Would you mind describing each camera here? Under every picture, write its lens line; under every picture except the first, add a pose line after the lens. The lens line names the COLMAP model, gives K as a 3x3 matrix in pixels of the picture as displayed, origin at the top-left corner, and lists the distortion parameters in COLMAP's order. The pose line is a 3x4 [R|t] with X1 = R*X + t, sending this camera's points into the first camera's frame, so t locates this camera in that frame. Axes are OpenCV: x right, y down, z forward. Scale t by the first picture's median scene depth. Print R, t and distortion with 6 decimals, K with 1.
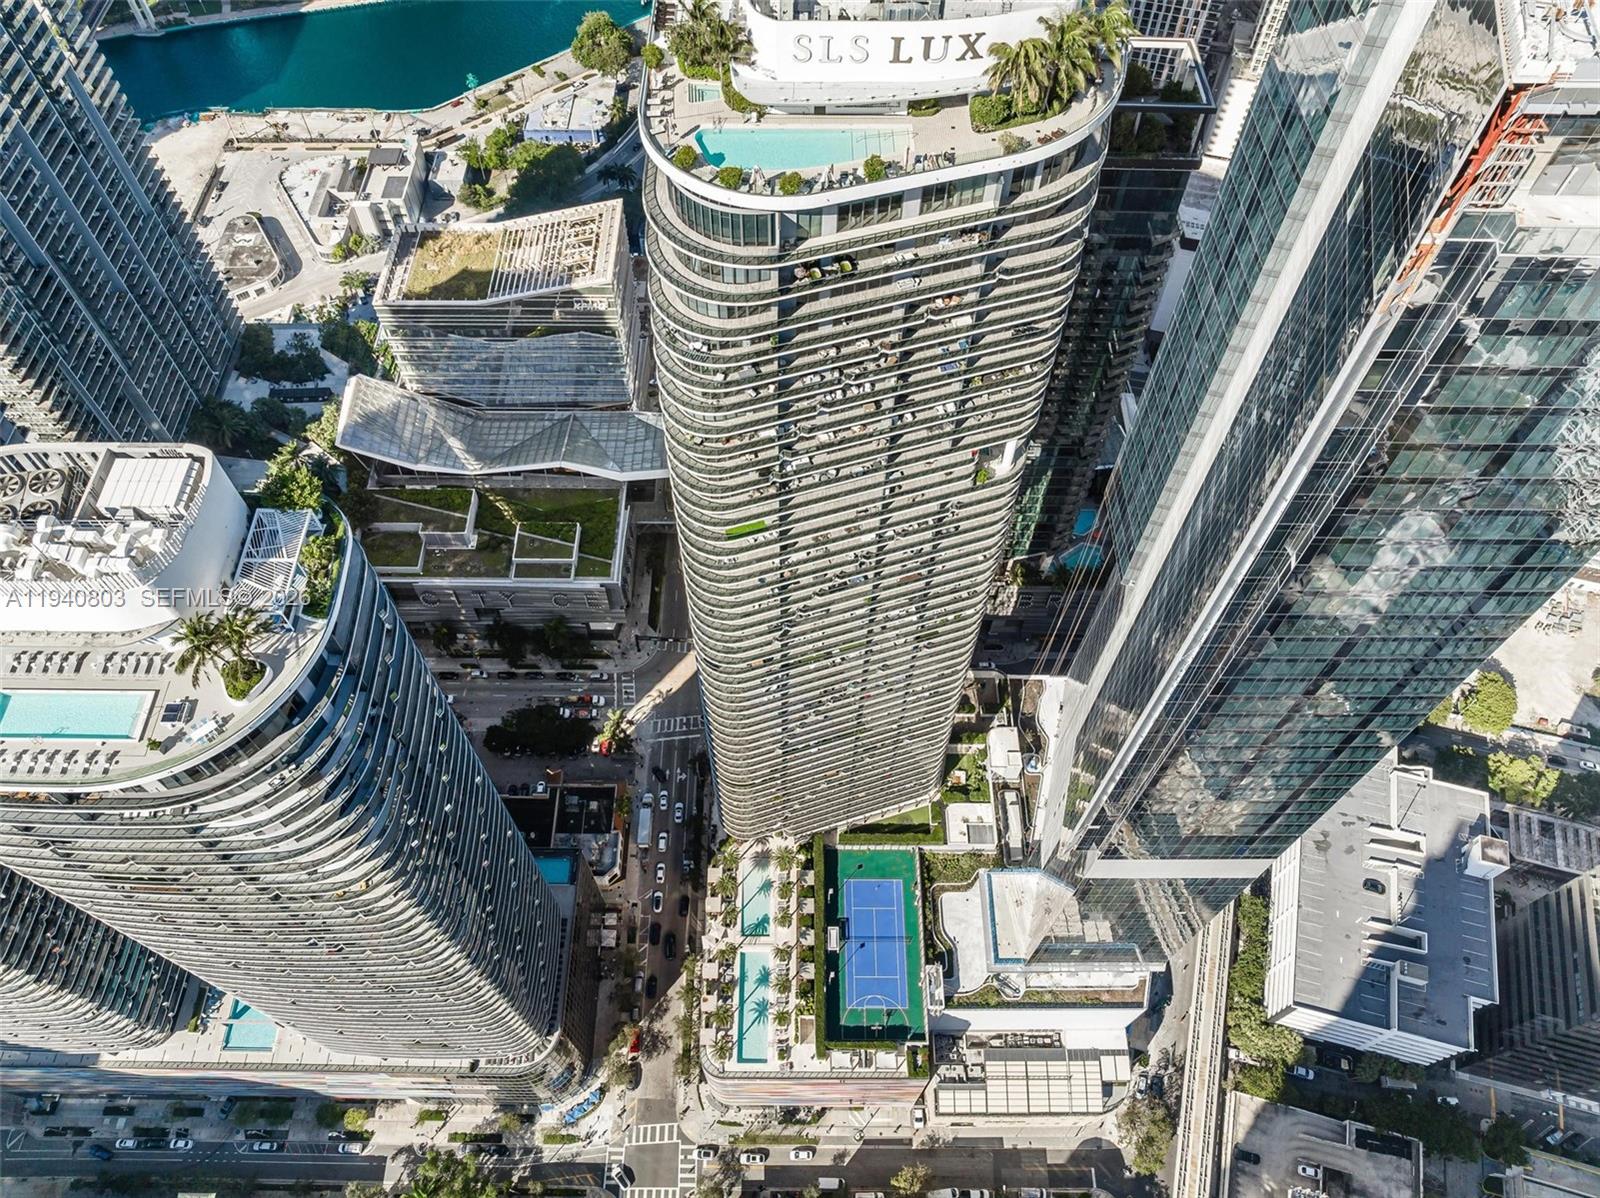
lens RADIAL K [[1136.1, 0, 796.7], [0, 1136.1, 604.3], [0, 0, 1]] dist [-0.022789, -0.001097]
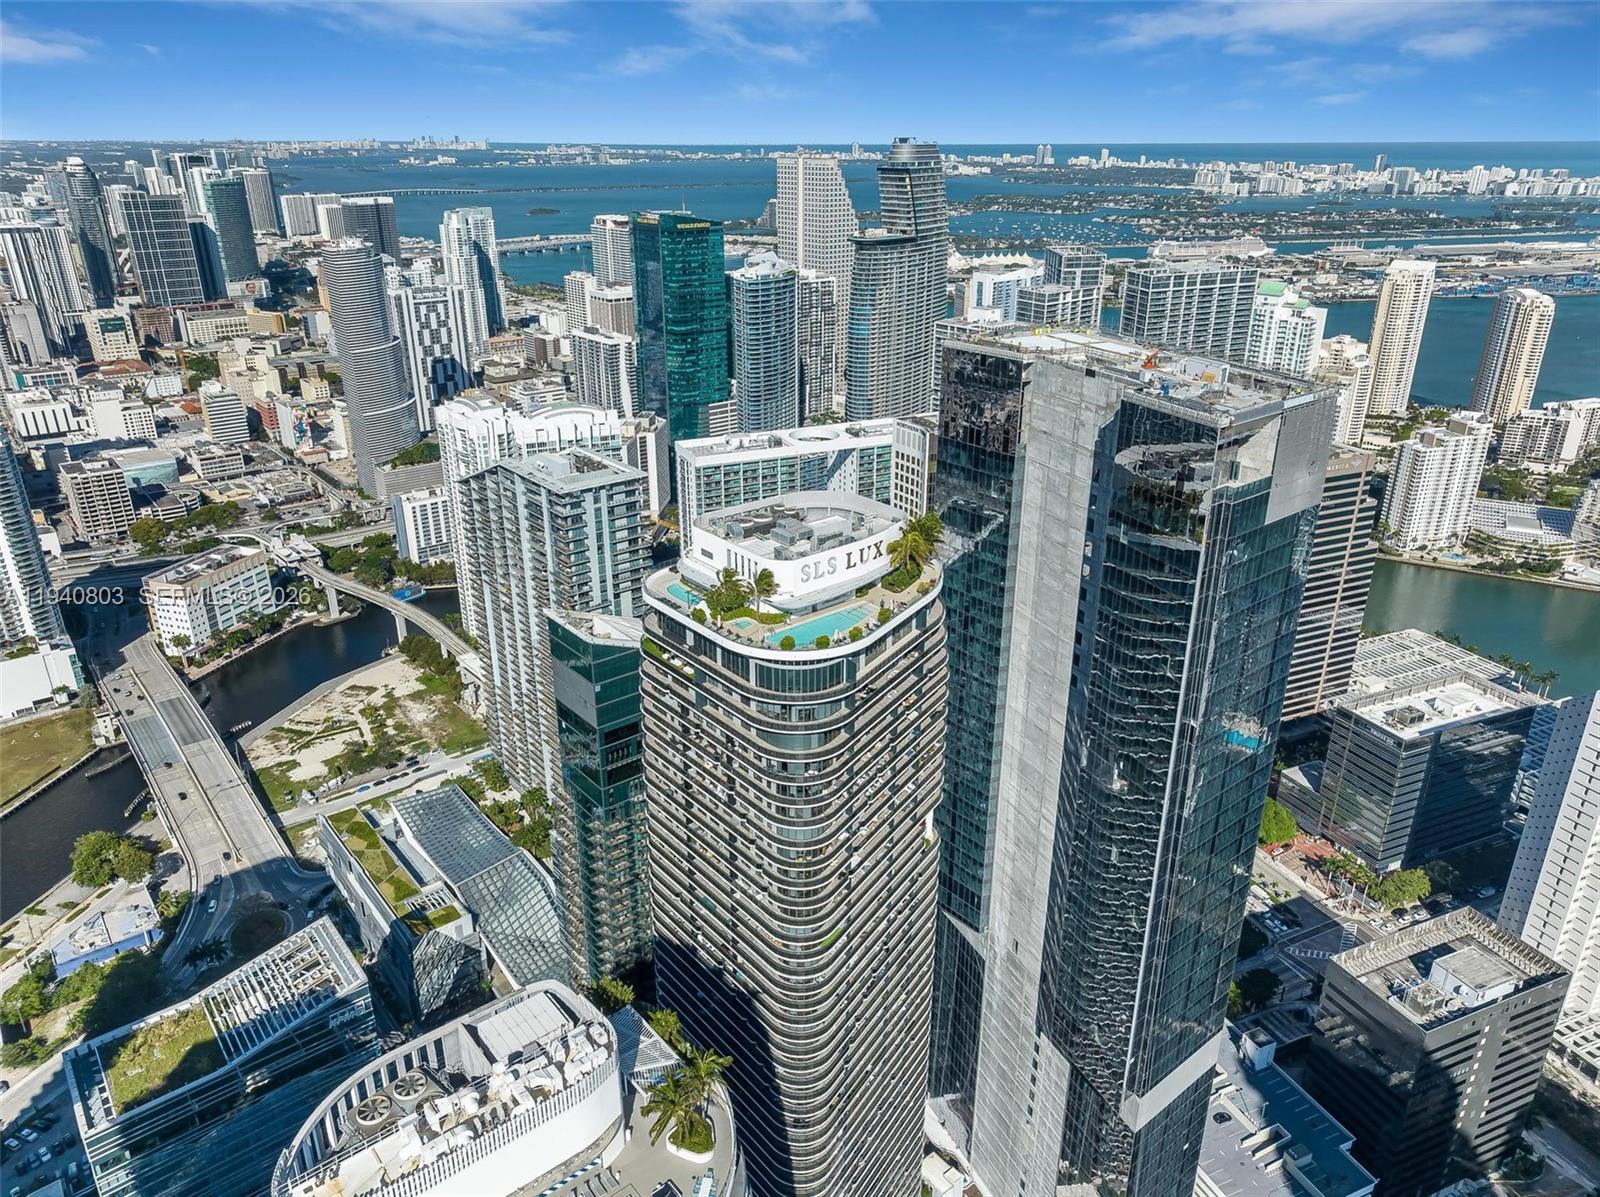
lens RADIAL K [[1101.6, 0, 826.6], [0, 1101.6, 599.8], [0, 0, 1]] dist [0.036705, -0.000038]
pose [[0.768868, -0.252977, 0.587235, -0.362947], [0.540305, 0.748170, -0.385115, 0.064735], [-0.341926, 0.613388, 0.711928, -0.044566]]
